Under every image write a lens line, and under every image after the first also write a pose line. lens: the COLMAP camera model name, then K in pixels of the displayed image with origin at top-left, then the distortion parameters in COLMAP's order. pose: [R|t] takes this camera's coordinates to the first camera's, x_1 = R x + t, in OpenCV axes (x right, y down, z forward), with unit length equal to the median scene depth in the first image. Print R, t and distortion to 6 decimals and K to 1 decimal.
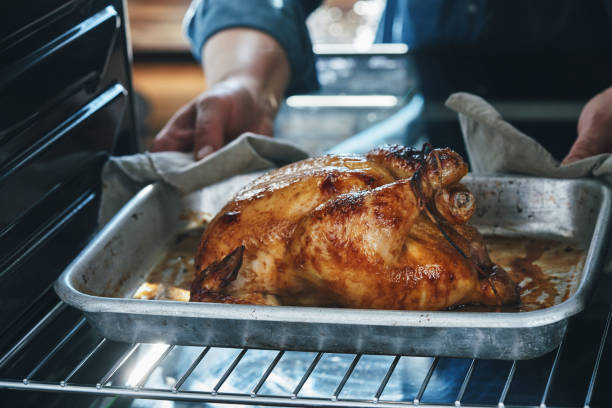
lens RADIAL K [[1745.5, 0, 306.0], [0, 1745.5, 121.0], [0, 0, 1]] dist [-0.206438, -0.028275]
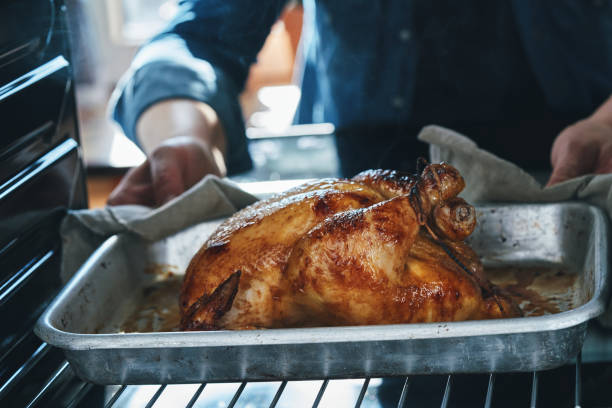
lens RADIAL K [[1745.5, 0, 306.0], [0, 1745.5, 121.0], [0, 0, 1]] dist [-0.206438, -0.028275]
pose [[0.994098, -0.039744, 0.100939, -0.090608], [0.049754, 0.993875, -0.098679, 0.084345], [-0.096399, 0.103118, 0.989987, 0.052196]]
